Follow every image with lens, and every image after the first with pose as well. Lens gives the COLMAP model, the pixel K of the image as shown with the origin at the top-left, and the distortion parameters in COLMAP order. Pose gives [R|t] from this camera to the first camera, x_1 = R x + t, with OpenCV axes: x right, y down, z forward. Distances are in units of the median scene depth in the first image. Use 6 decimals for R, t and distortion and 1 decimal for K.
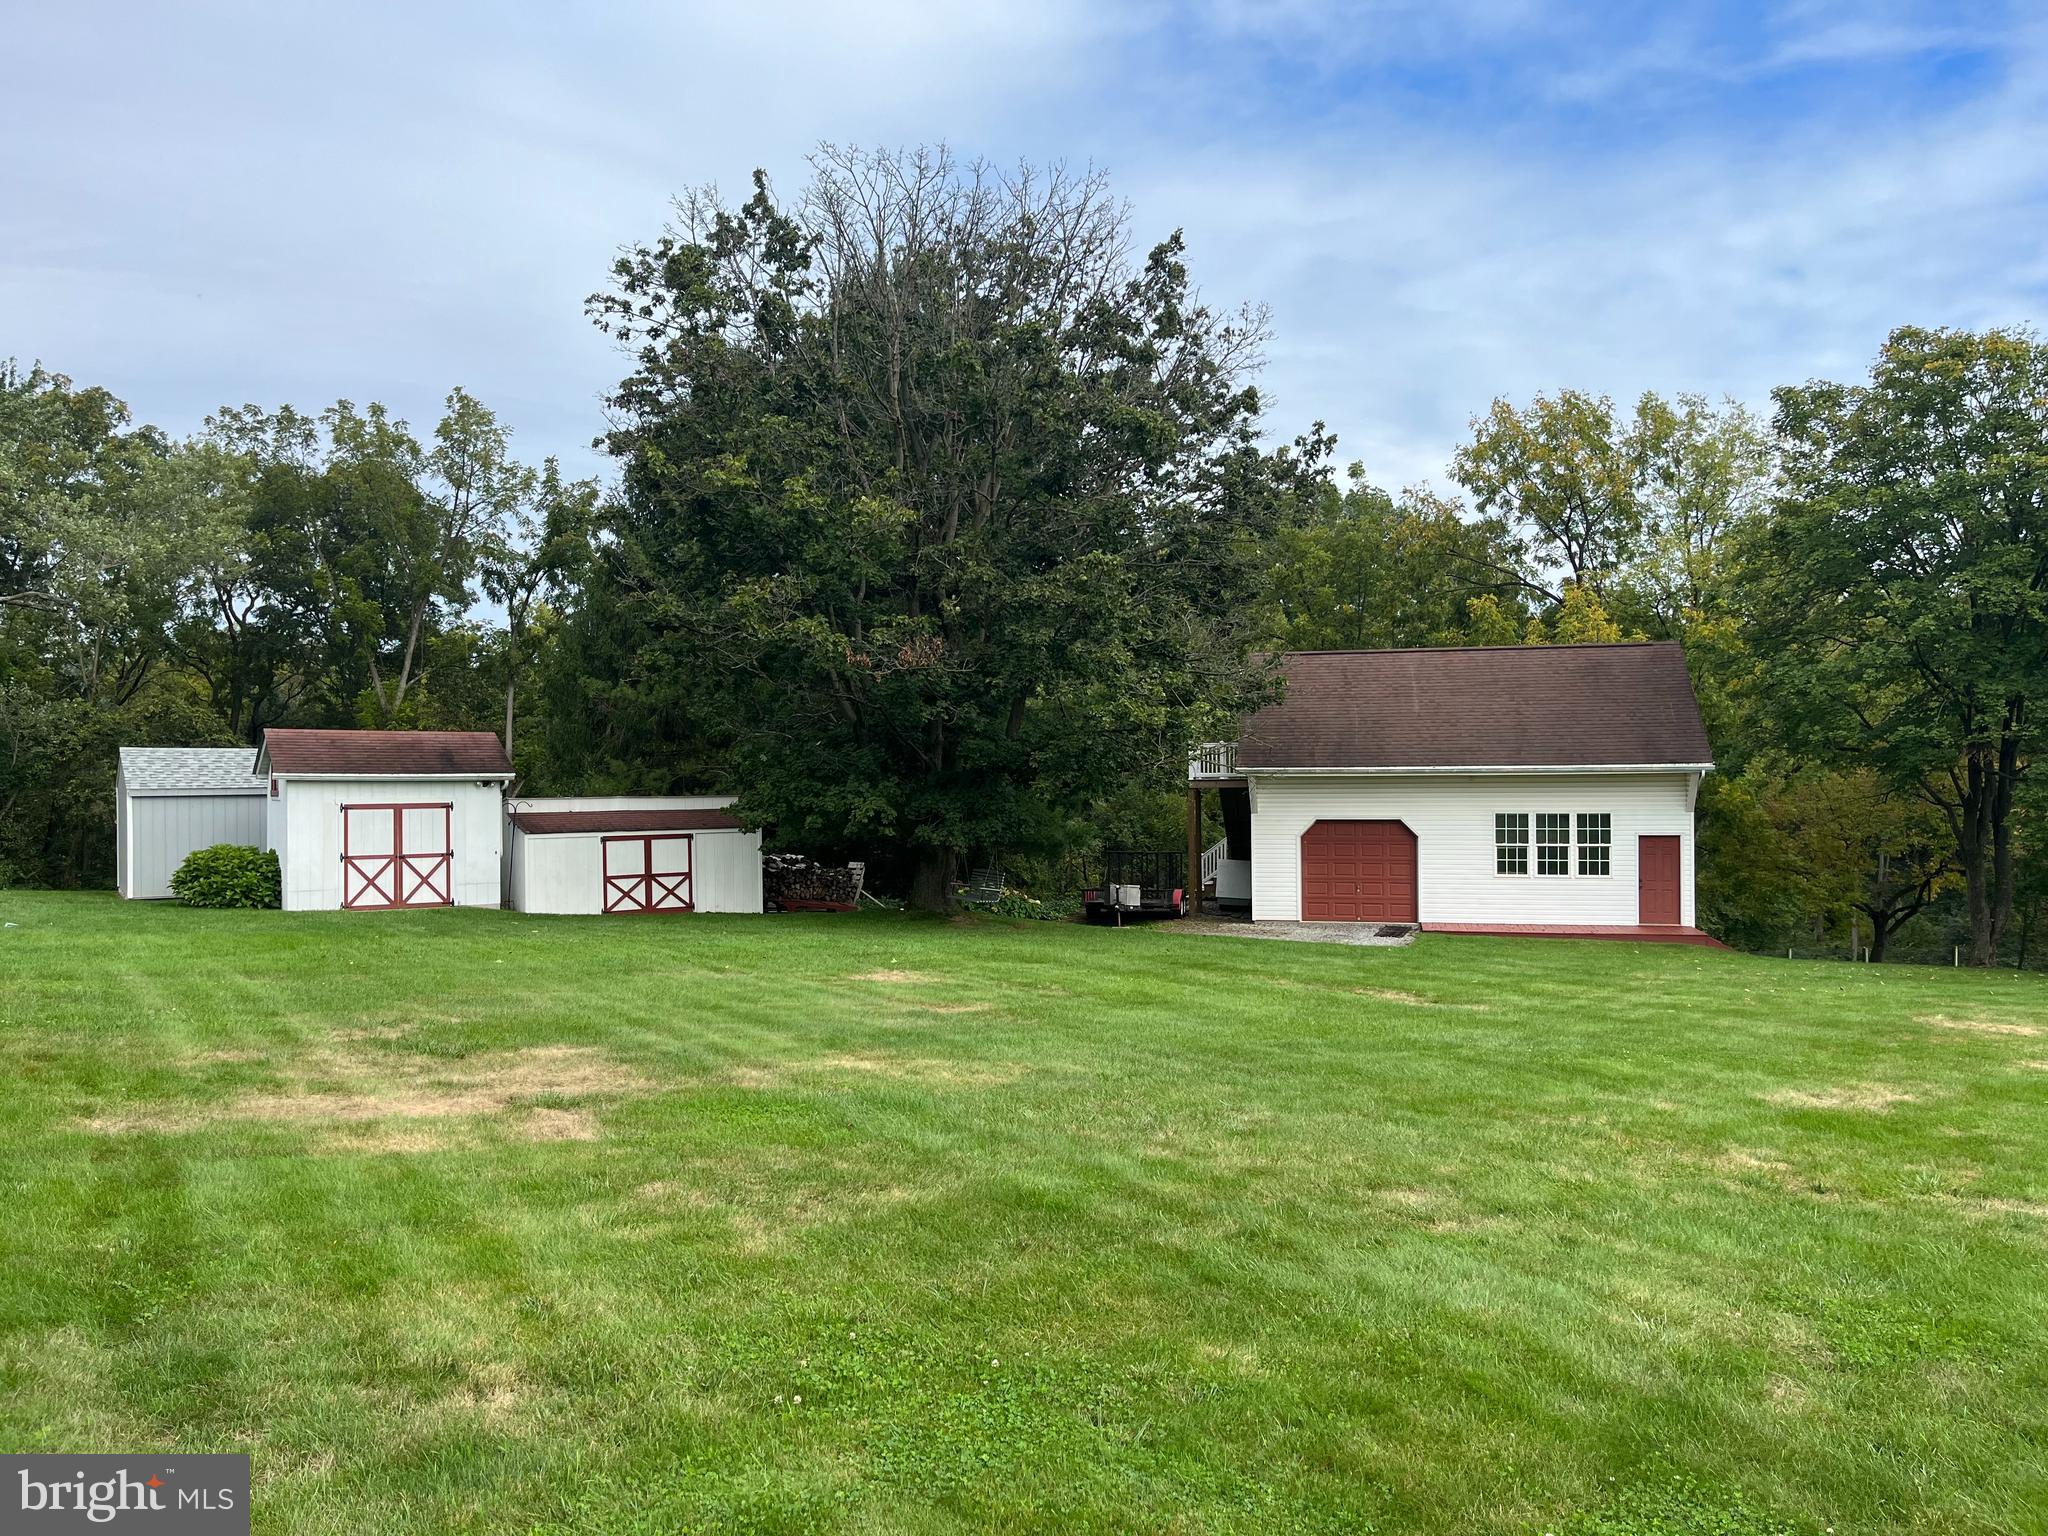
lens RADIAL K [[1543.1, 0, 1030.9], [0, 1543.1, 778.6], [0, 0, 1]] dist [0.054146, -0.054688]
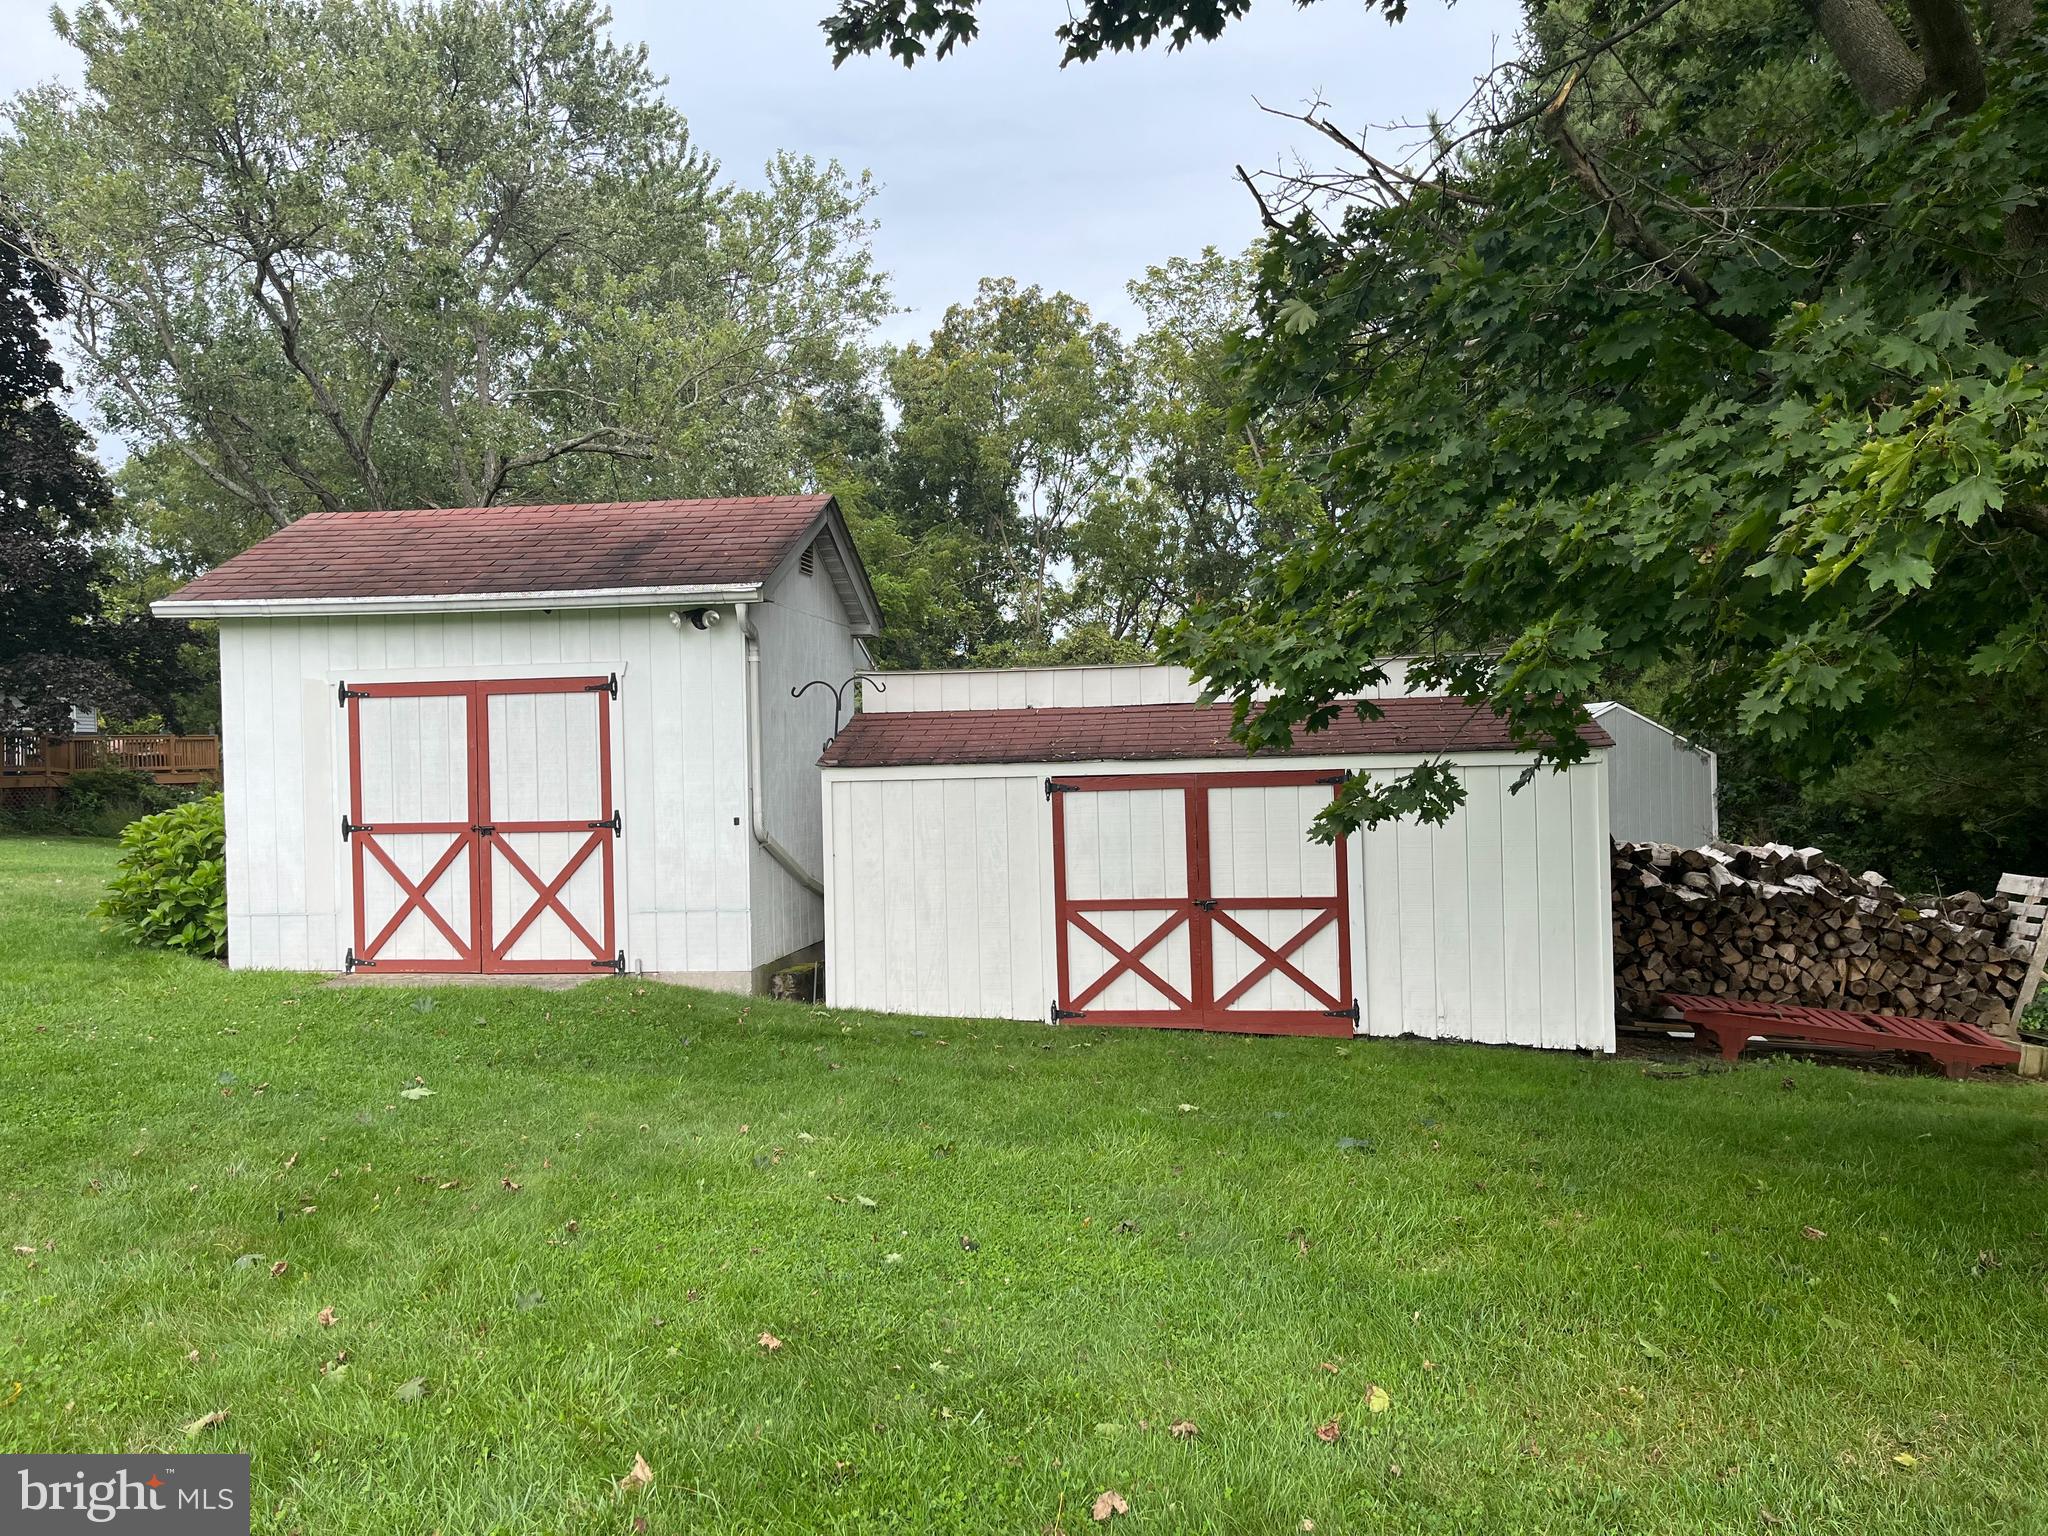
lens RADIAL K [[1547.3, 0, 1024.0], [0, 1547.3, 768.0], [0, 0, 1]] dist [0.073761, -0.098216]
pose [[0.753896, -0.007014, -0.656956, -0.004952], [0.015529, 0.999854, 0.007146, 0.002327], [0.656810, -0.015589, 0.753895, 0.052998]]
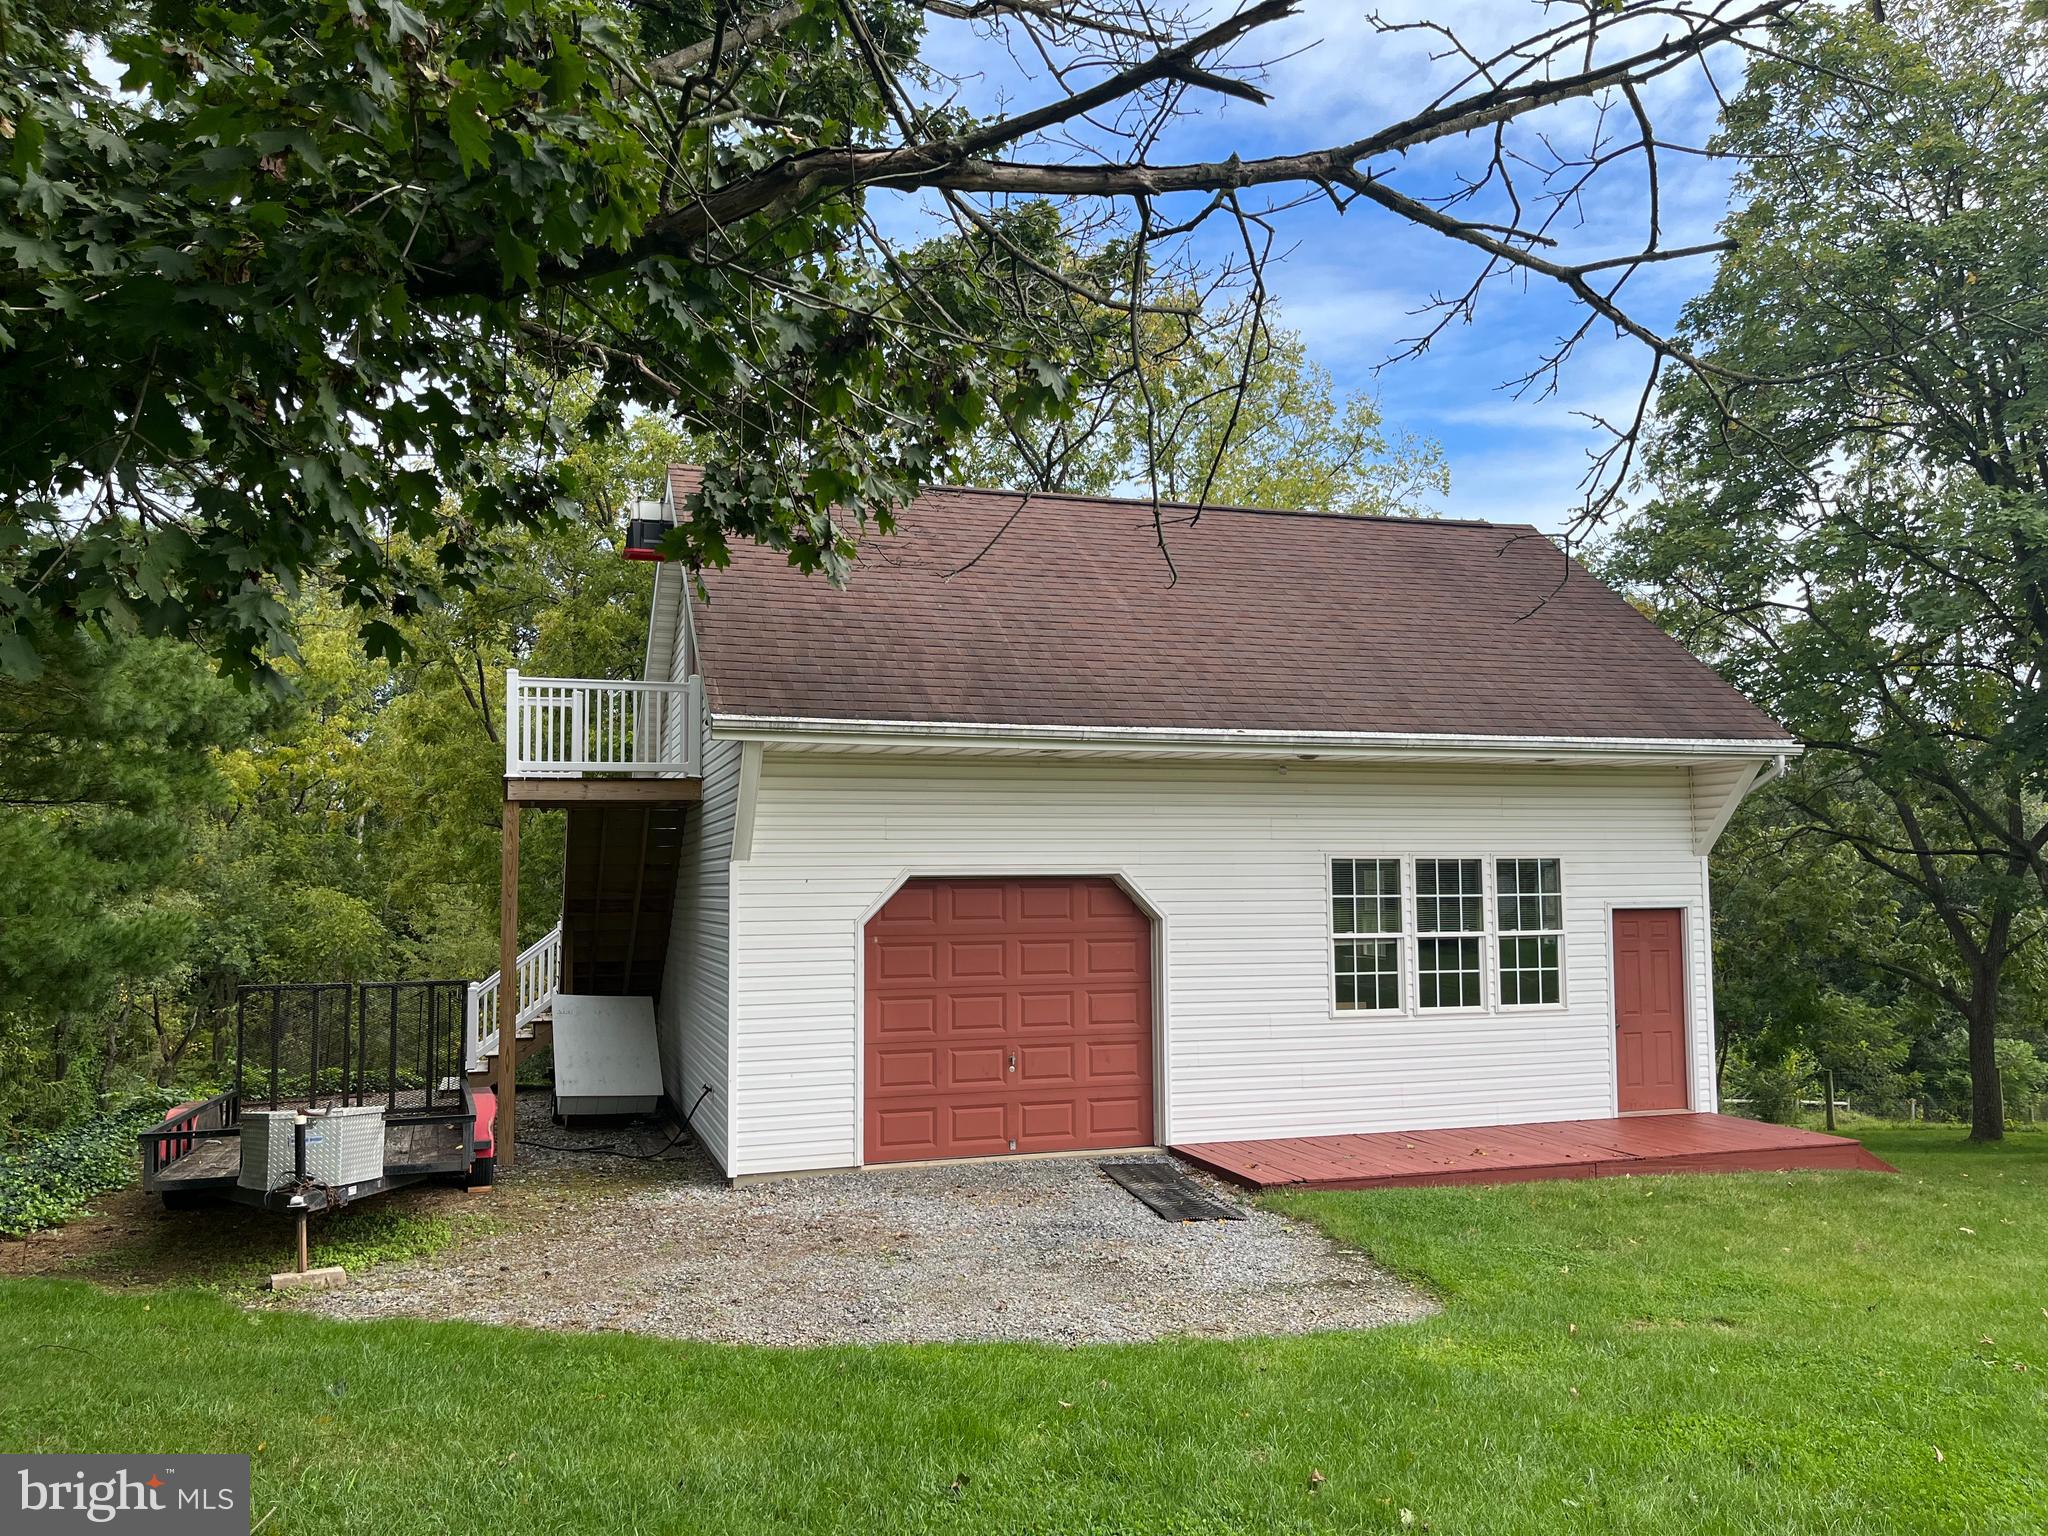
lens RADIAL K [[1547.3, 0, 1024.0], [0, 1547.3, 768.0], [0, 0, 1]] dist [0.073761, -0.098216]
pose [[0.859611, 0.038843, 0.509470, 0.025551], [0.002648, 0.996754, -0.080462, 0.034641], [-0.510942, 0.070515, 0.856718, 0.765387]]
